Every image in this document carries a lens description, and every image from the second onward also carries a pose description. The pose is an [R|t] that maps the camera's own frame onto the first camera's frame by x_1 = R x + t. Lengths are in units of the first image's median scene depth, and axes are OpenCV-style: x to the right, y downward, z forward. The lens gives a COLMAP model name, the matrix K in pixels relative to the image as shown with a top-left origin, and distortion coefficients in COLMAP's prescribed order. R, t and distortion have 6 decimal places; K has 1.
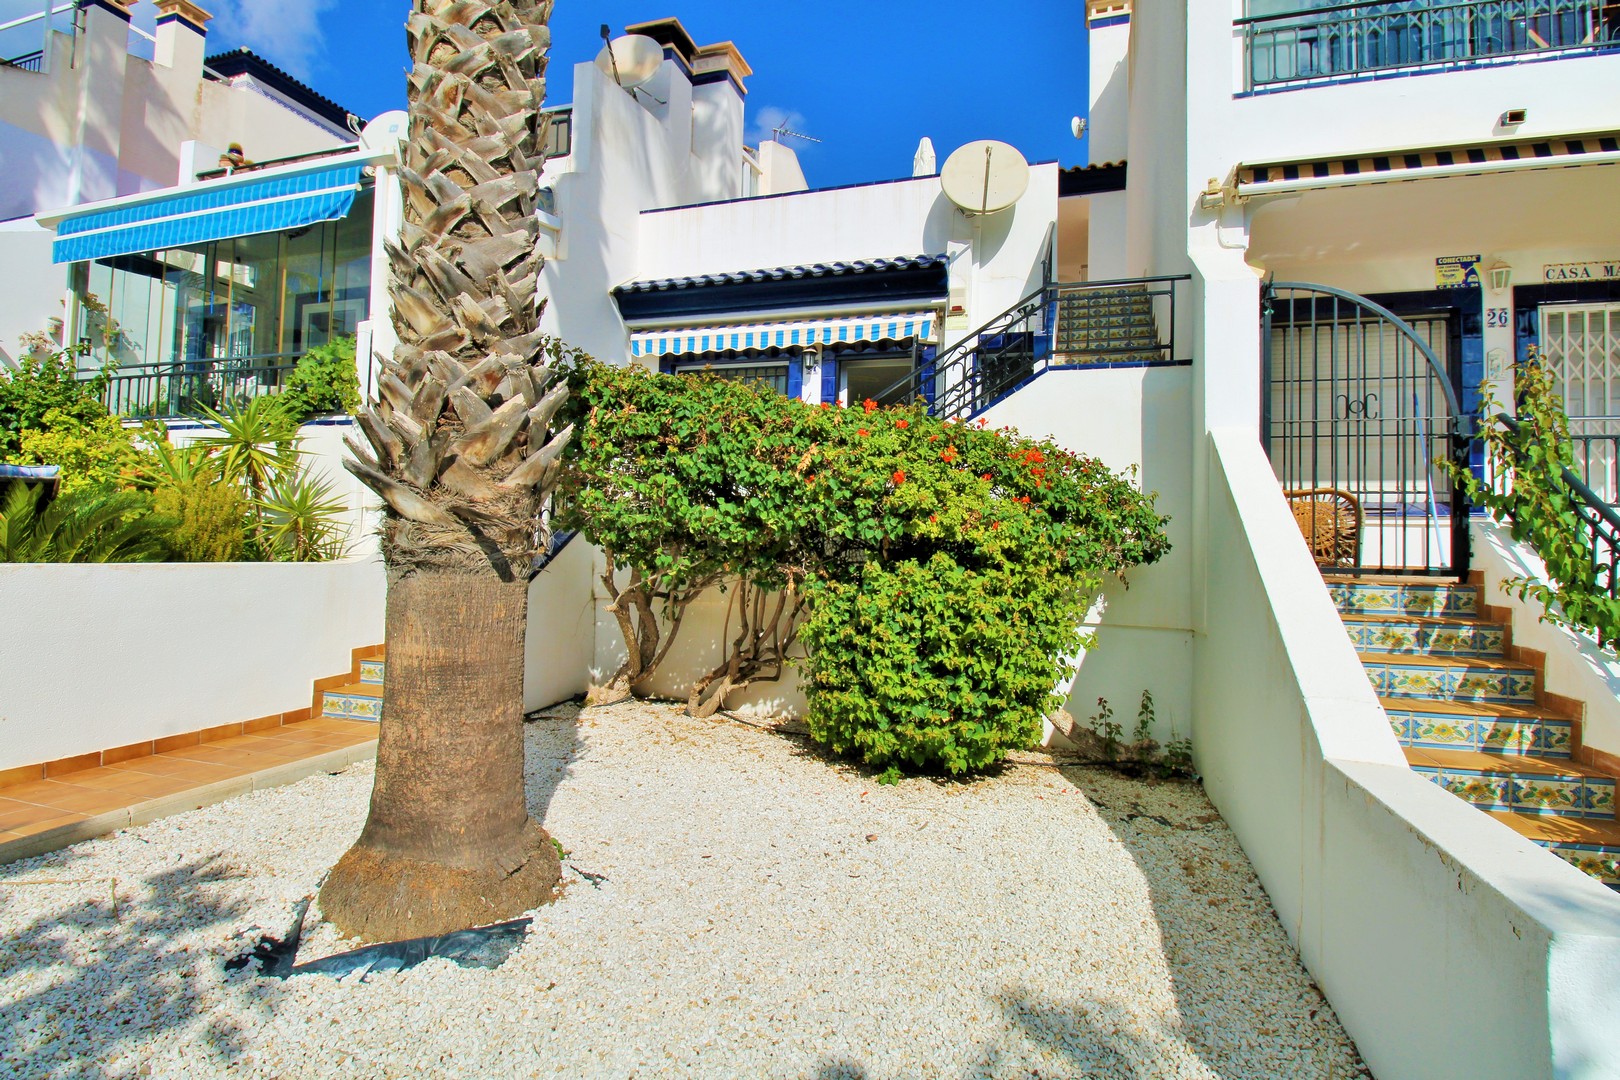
lens RADIAL K [[769.5, 0, 832.0], [0, 769.5, 535.9], [0, 0, 1]] dist [-0.012364, -0.006261]
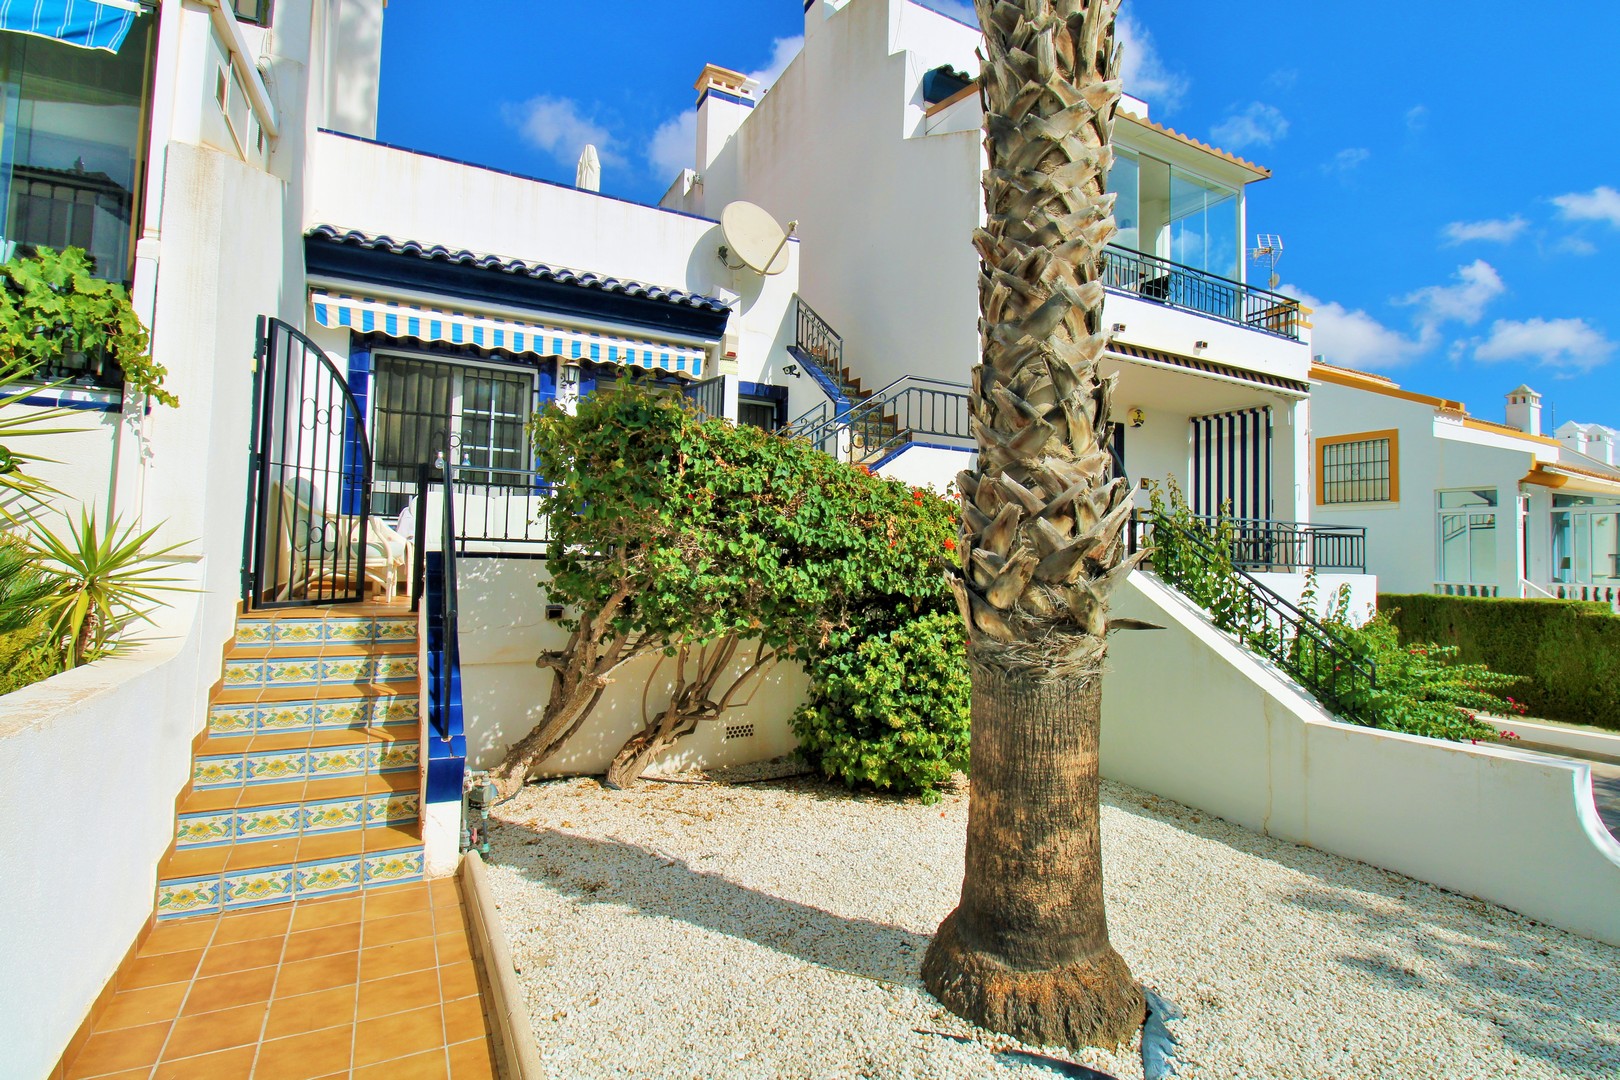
lens RADIAL K [[769.5, 0, 796.5], [0, 769.5, 536.0], [0, 0, 1]] dist [-0.012364, -0.006261]
pose [[0.710379, 0.012987, 0.703699, -0.509479], [-0.019638, 0.999806, 0.001372, -0.047800], [-0.703545, -0.014794, 0.710497, 0.176606]]
